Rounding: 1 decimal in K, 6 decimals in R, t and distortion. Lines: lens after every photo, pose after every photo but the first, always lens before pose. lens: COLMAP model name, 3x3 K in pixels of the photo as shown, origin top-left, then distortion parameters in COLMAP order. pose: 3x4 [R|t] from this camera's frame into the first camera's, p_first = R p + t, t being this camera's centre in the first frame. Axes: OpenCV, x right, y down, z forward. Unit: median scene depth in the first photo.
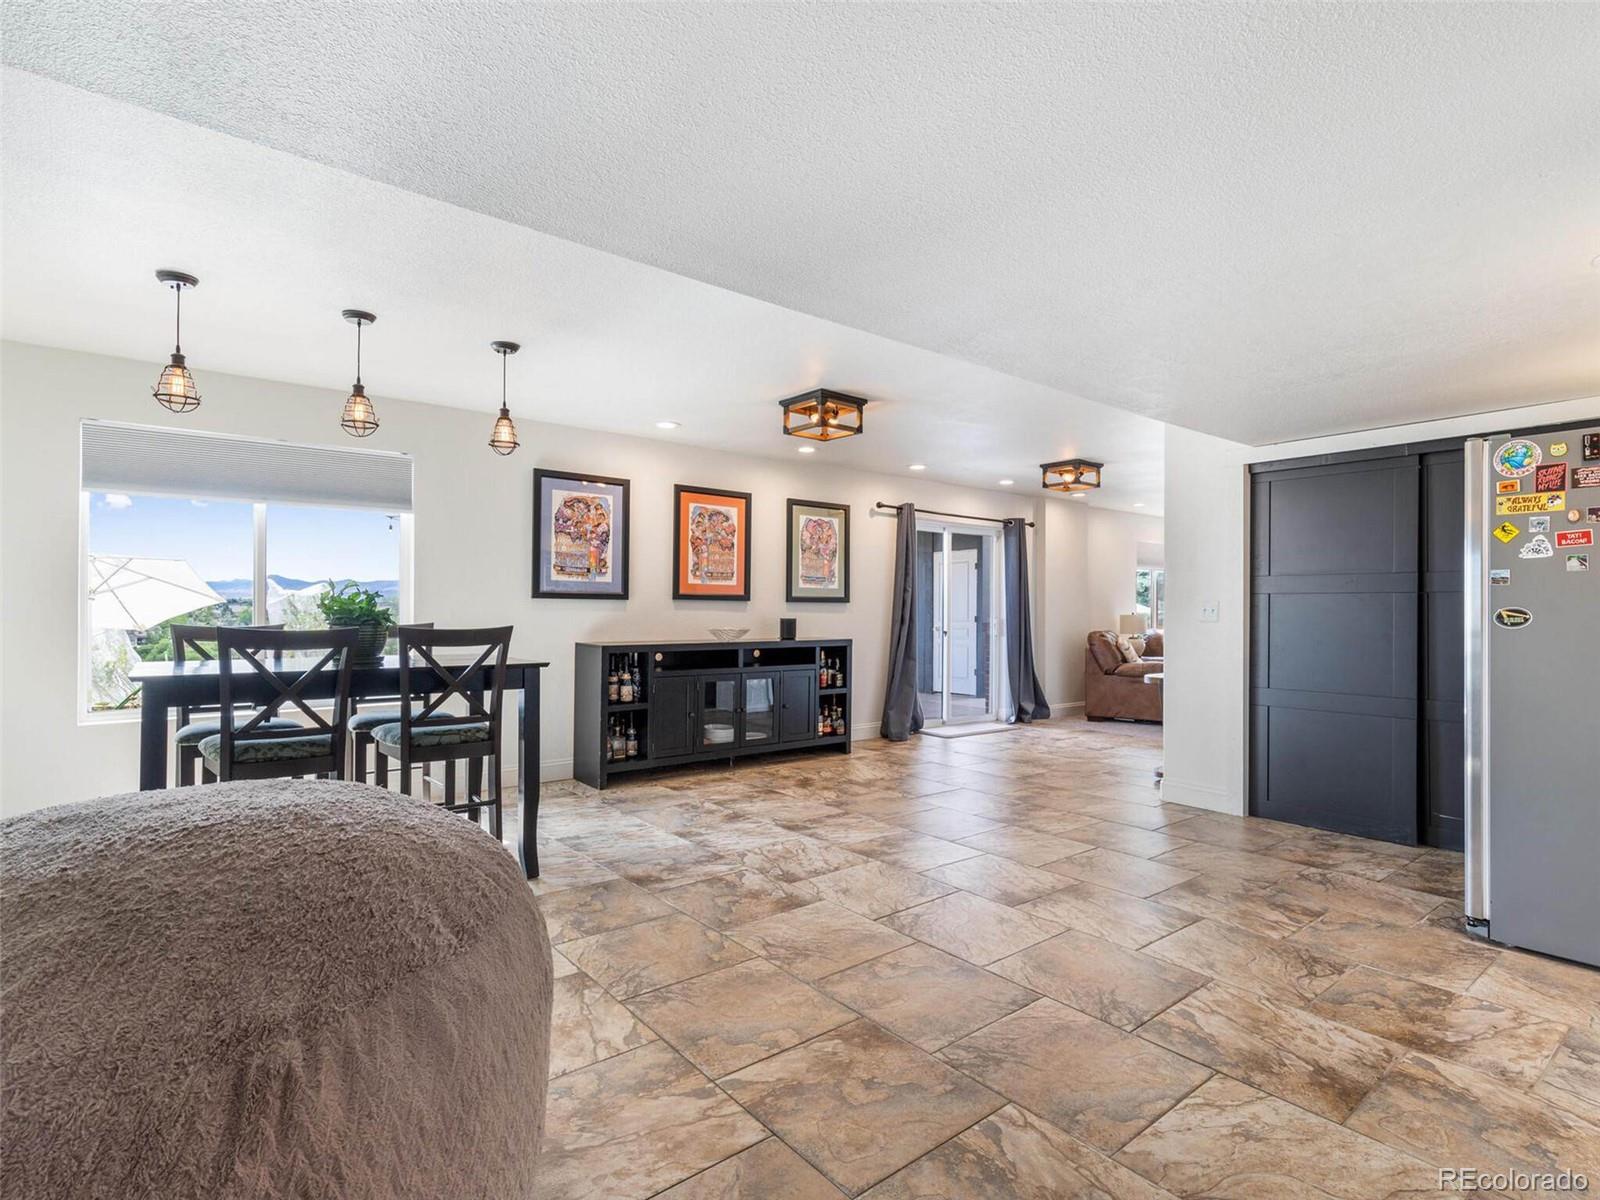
lens RADIAL K [[810.7, 0, 798.6], [0, 810.7, 599.0], [0, 0, 1]] dist [0.001584, 0.001031]
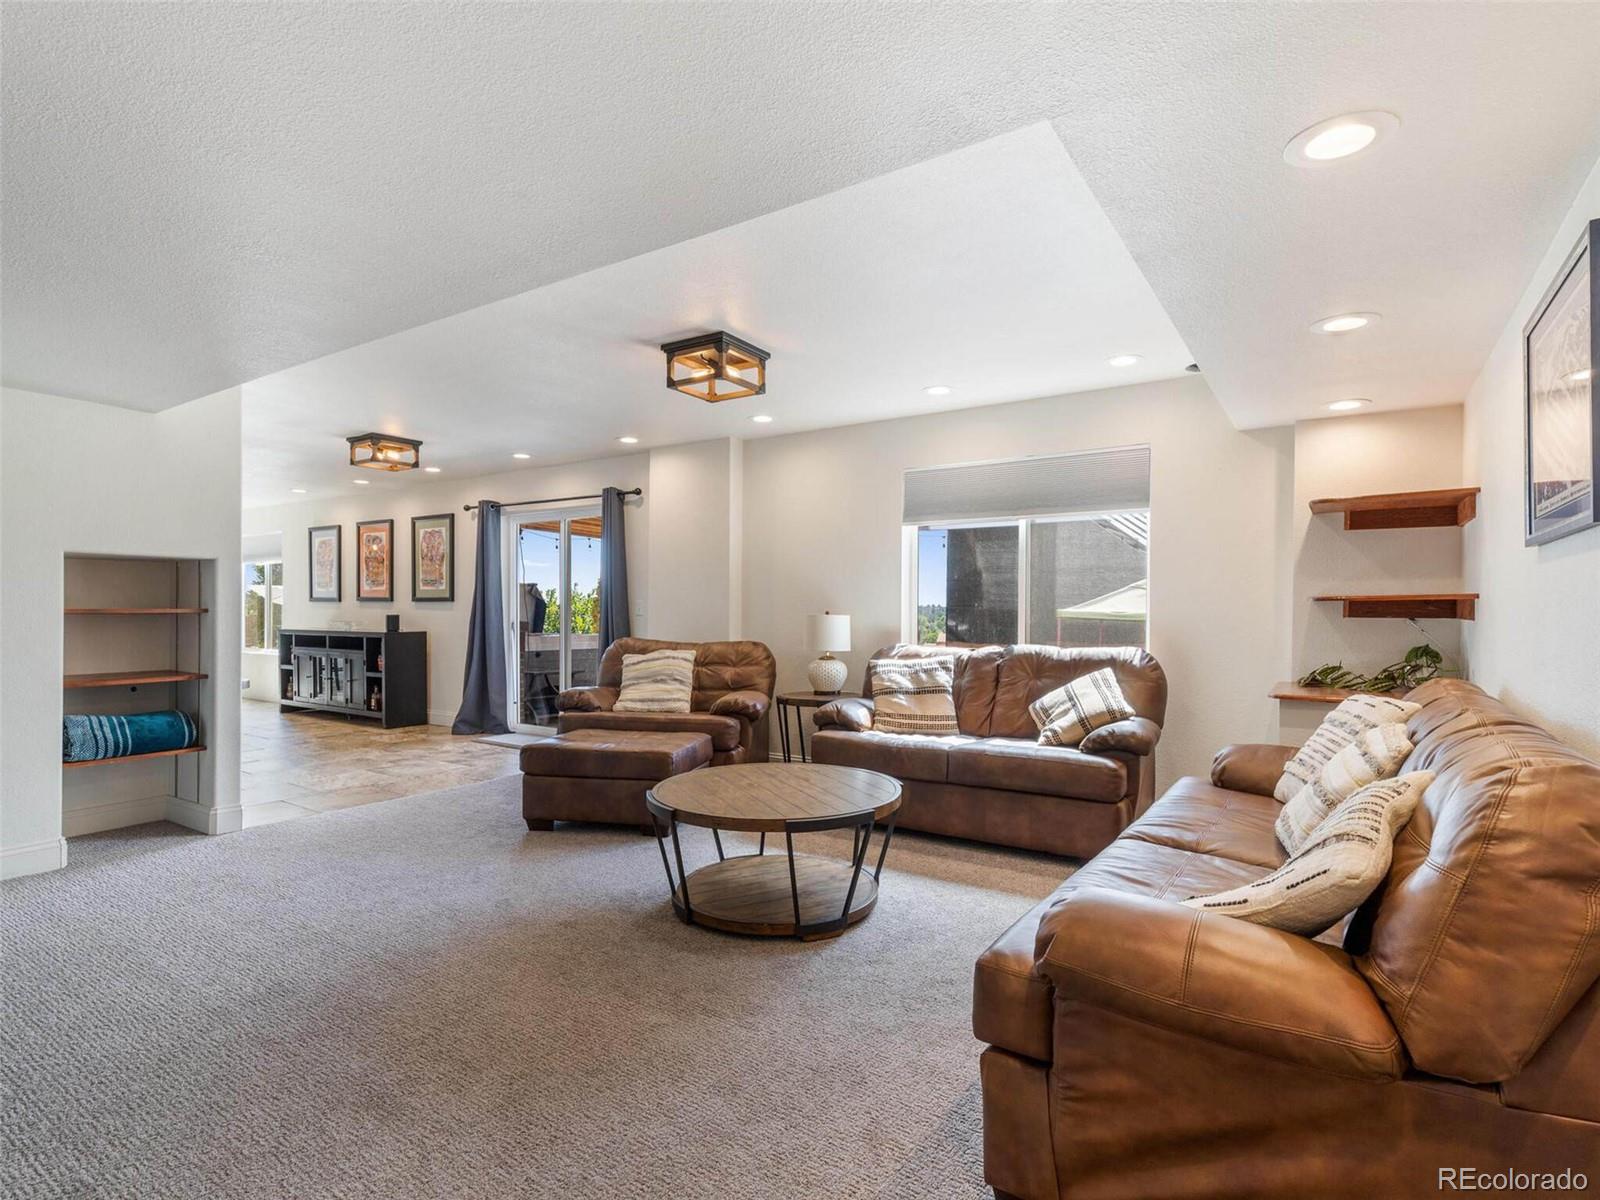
lens RADIAL K [[810.7, 0, 806.4], [0, 810.7, 604.6], [0, 0, 1]] dist [0.001584, 0.001031]
pose [[0.284433, -0.000418, -0.958696, 1.285915], [0.010518, 0.999941, 0.002685, 0.010400], [0.958638, -0.010847, 0.284420, 1.184715]]
